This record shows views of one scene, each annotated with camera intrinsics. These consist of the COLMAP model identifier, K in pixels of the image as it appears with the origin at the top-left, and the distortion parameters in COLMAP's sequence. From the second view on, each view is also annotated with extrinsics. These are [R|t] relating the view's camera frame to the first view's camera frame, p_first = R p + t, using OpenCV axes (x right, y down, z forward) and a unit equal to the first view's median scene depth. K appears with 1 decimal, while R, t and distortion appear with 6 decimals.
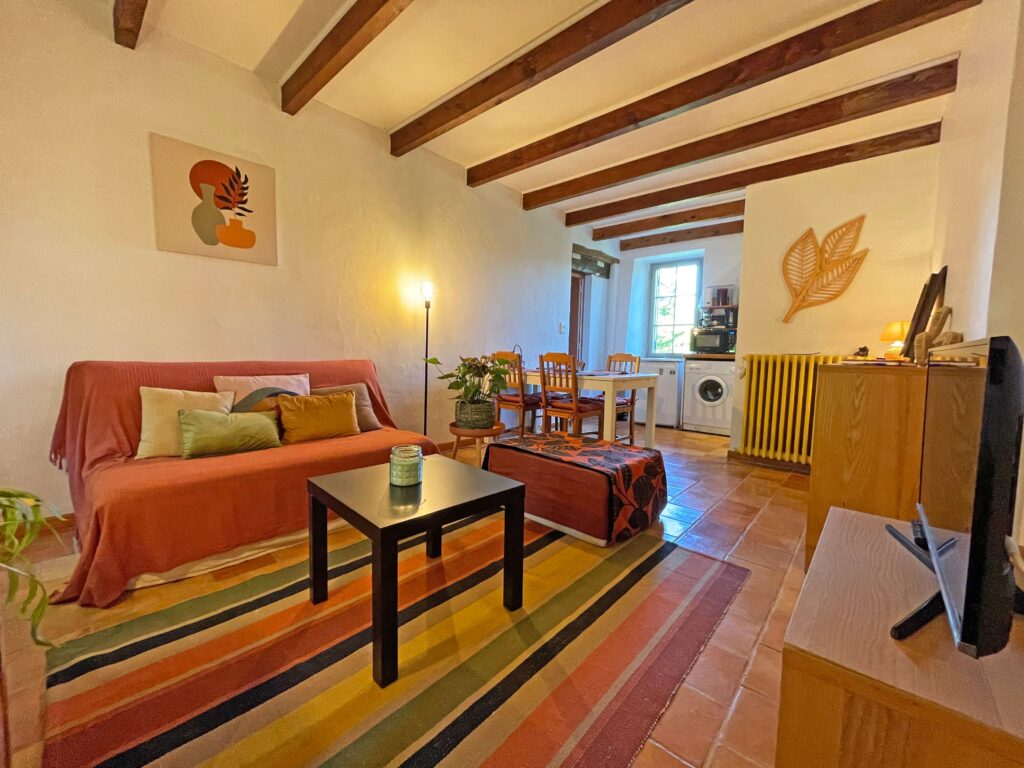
lens RADIAL K [[410.3, 0, 507.0], [0, 410.3, 381.9], [0, 0, 1]] dist [-0.002855, -0.000222]
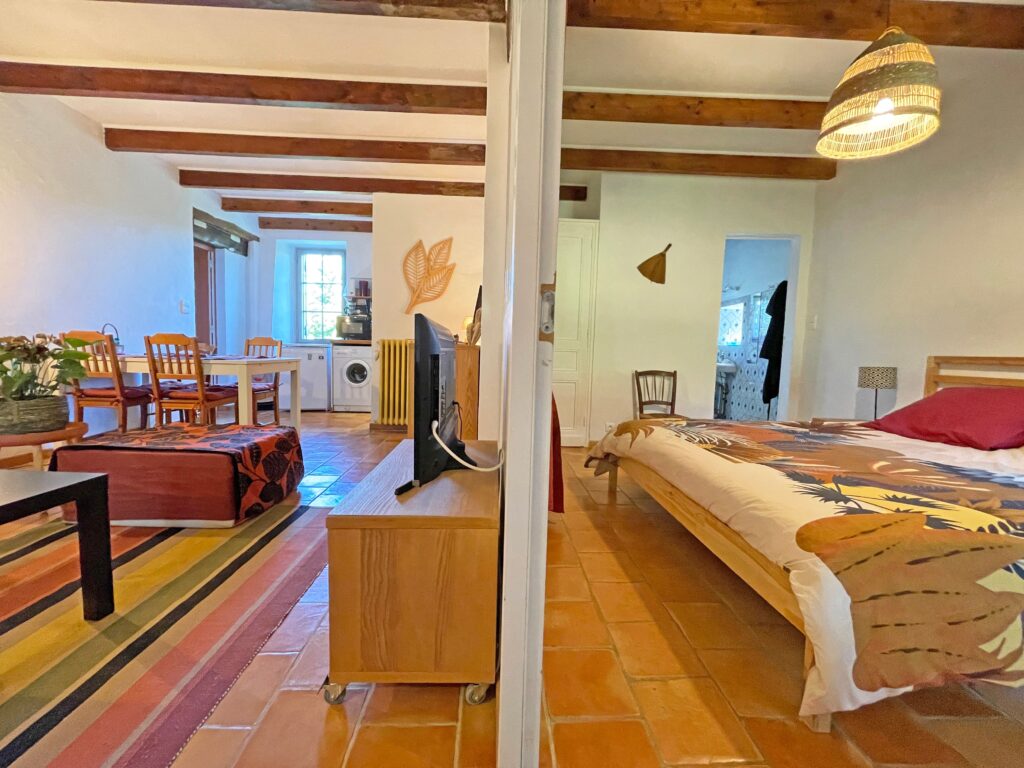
lens RADIAL K [[410.3, 0, 507.0], [0, 410.3, 380.9], [0, 0, 1]] dist [-0.002855, -0.000222]
pose [[0.715409, -0.055380, 0.696508, 0.024664], [0.039742, 0.998465, 0.038568, 0.021908], [-0.697575, 0.000088, 0.716512, -0.097400]]
